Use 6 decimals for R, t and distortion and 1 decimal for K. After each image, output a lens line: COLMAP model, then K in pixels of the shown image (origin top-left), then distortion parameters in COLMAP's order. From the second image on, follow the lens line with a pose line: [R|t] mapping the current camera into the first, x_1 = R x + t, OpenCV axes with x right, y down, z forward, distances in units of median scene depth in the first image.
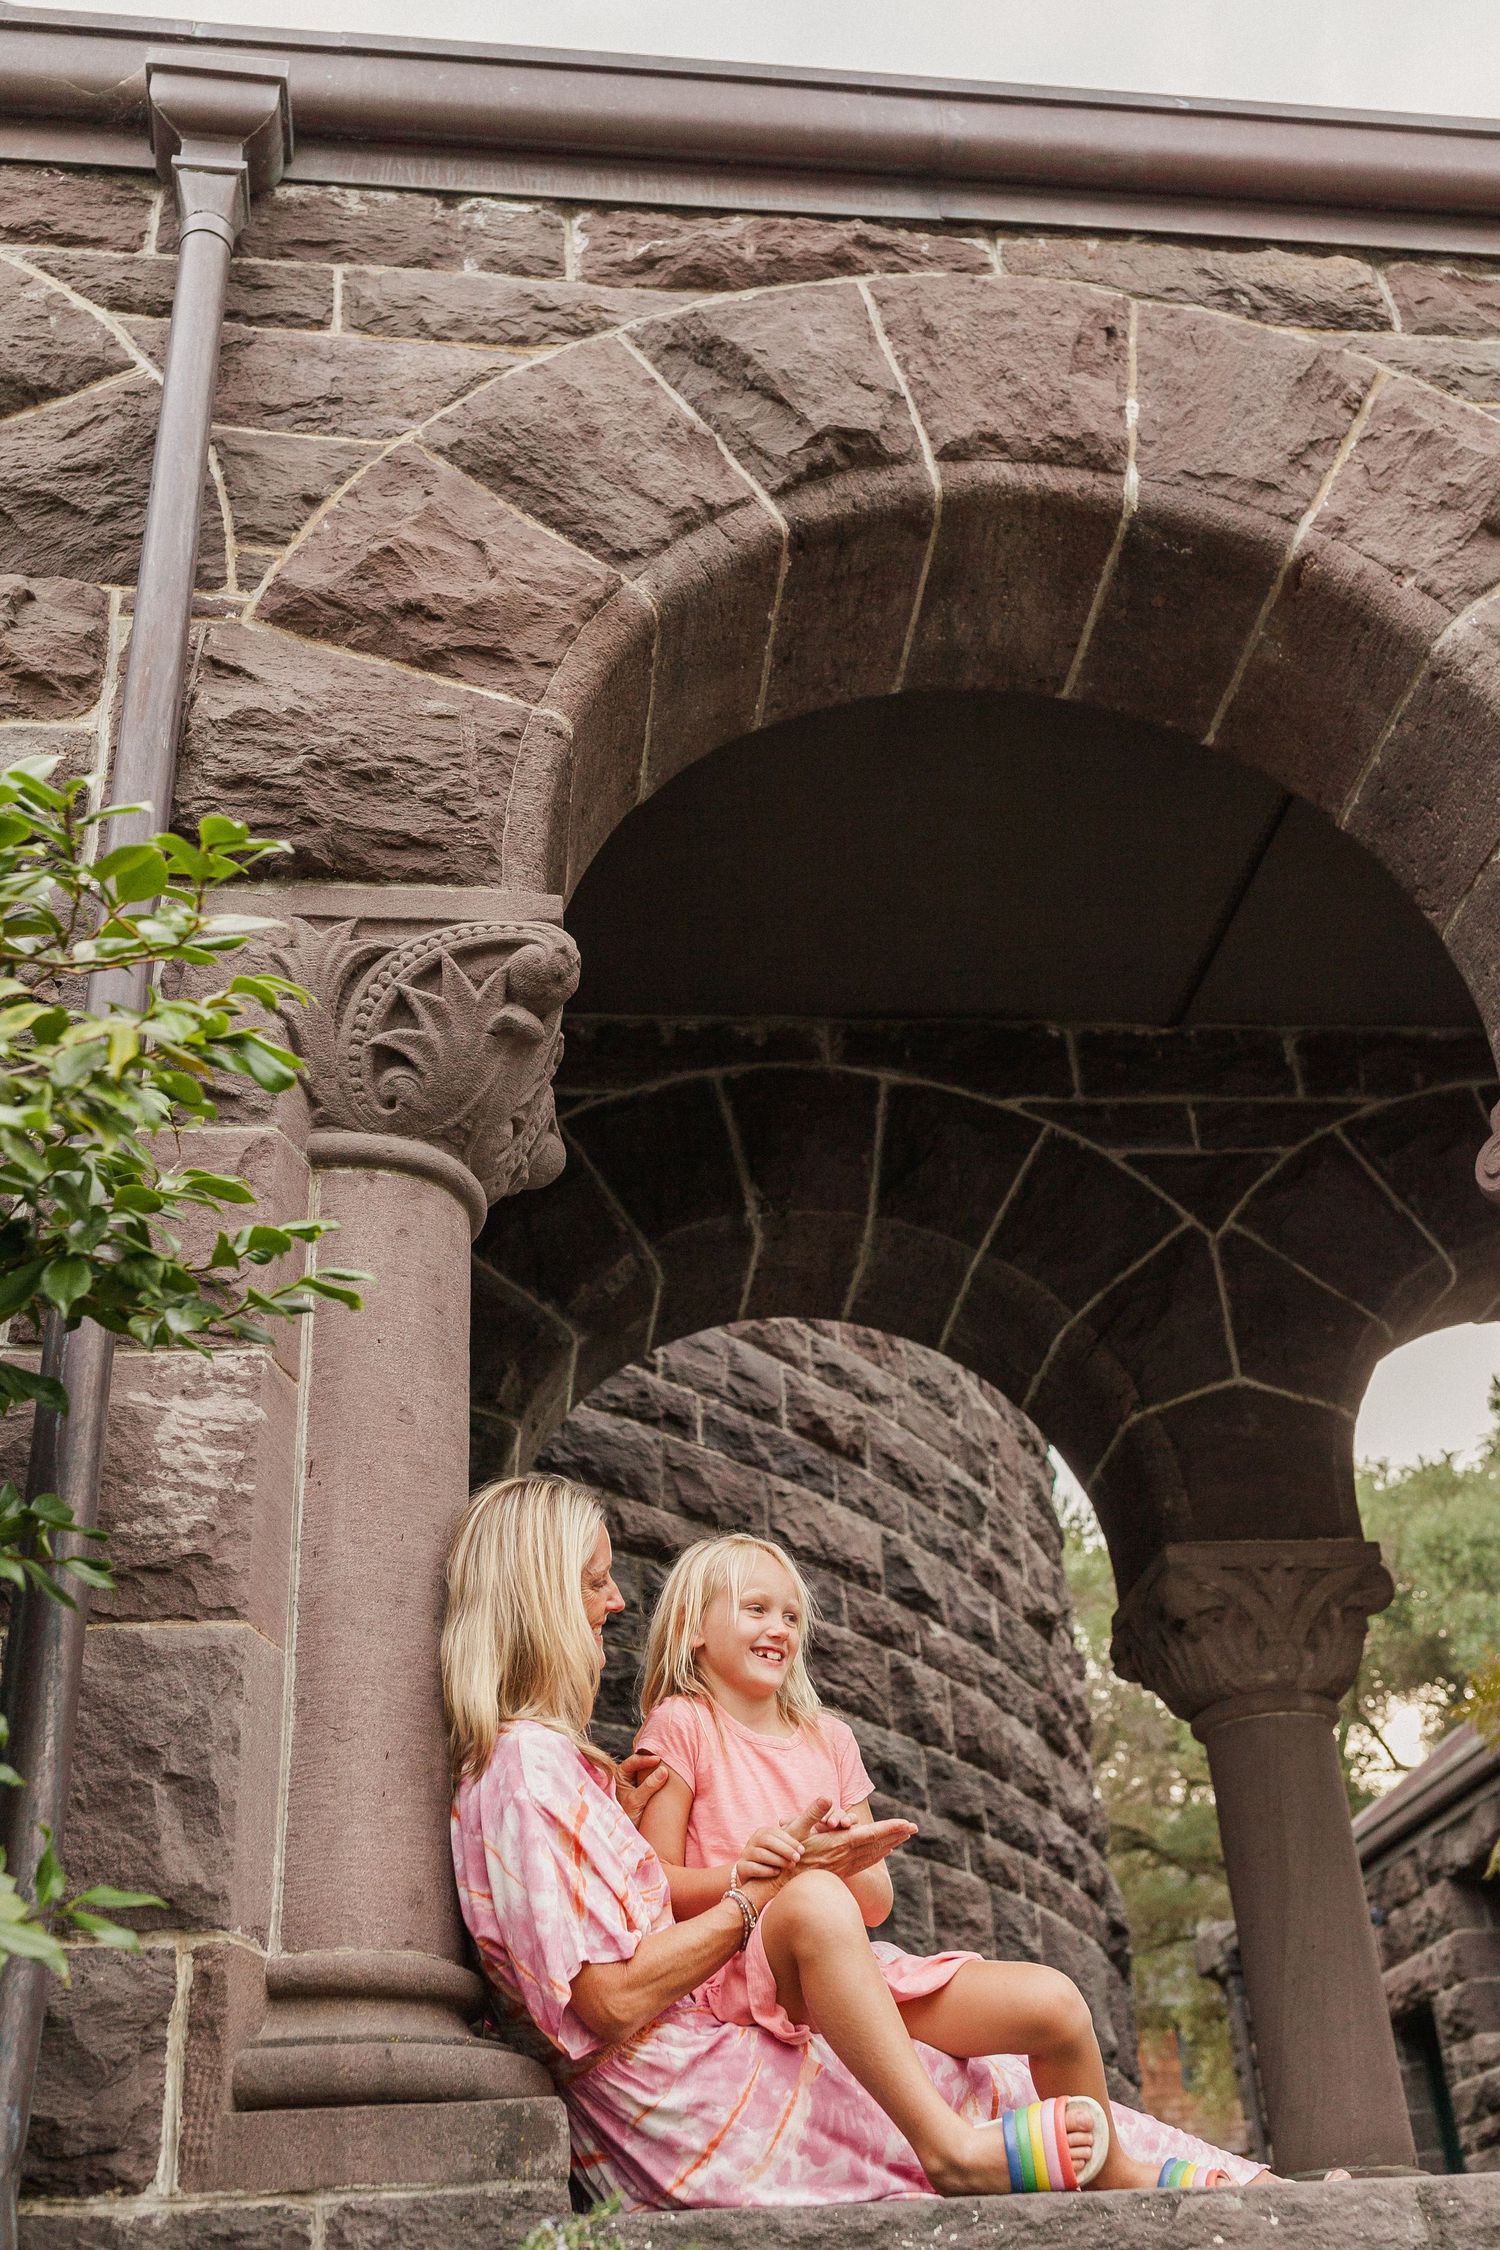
lens RADIAL K [[2279.9, 0, 750.0], [0, 2279.9, 1125.0], [0, 0, 1]] dist [0.004188, -0.041197]
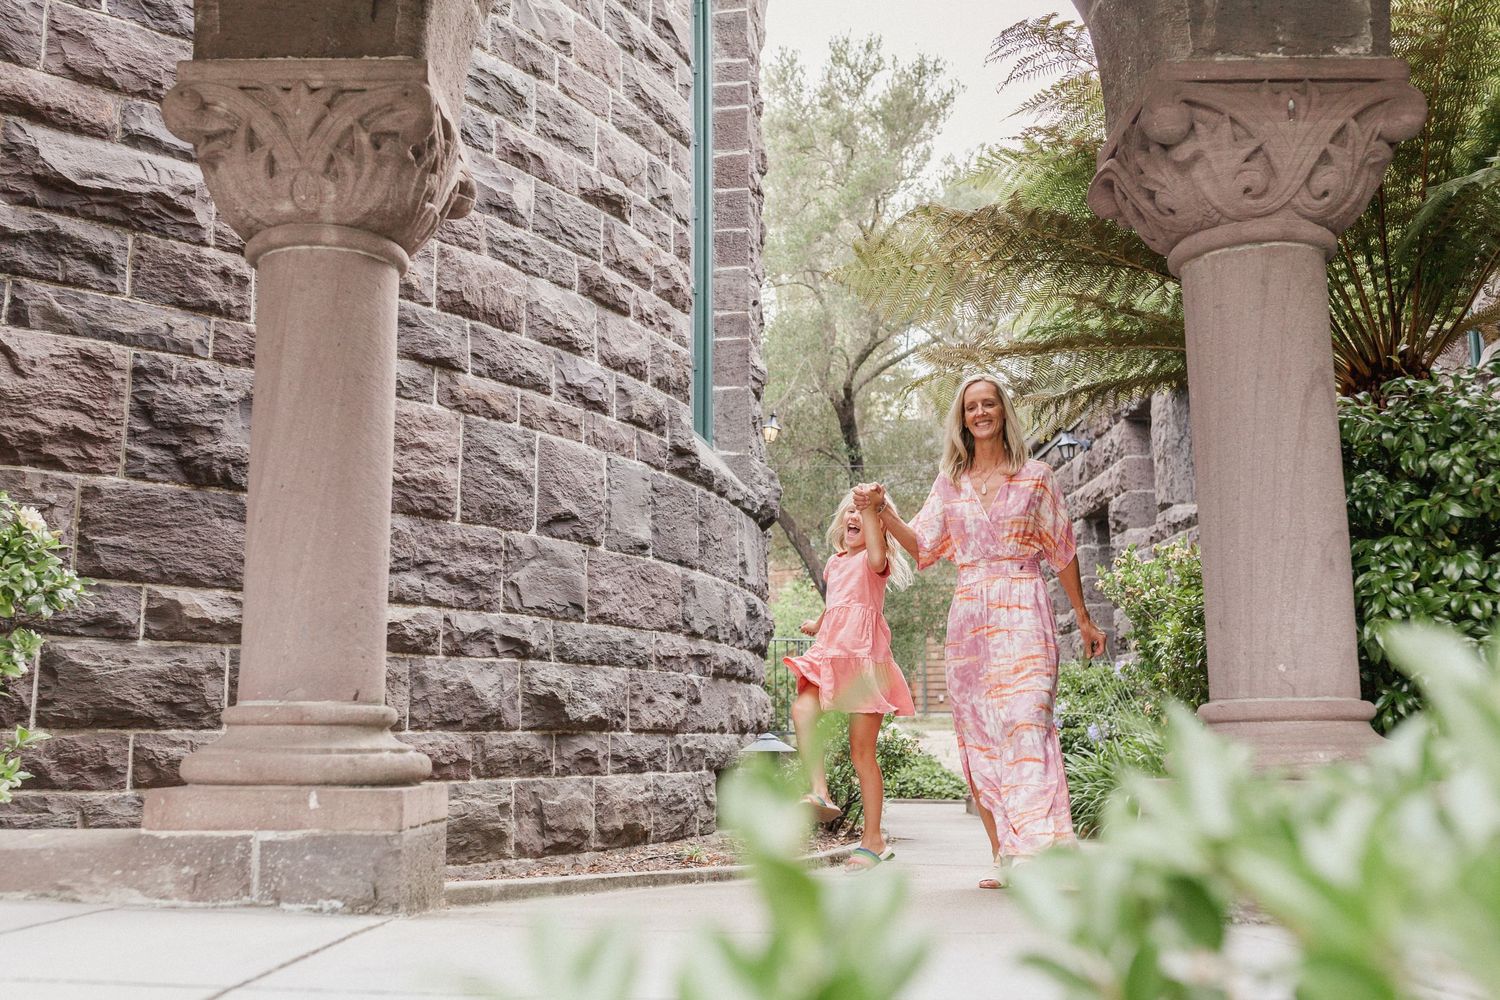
lens RADIAL K [[1519.9, 0, 750.0], [0, 1519.9, 500.0], [0, 0, 1]] dist [0.004188, -0.041197]
pose [[0.996028, 0.027125, -0.084803, 0.288832], [0.006301, 0.928601, 0.371026, 0.077075], [0.088813, -0.370087, 0.924742, 0.249370]]
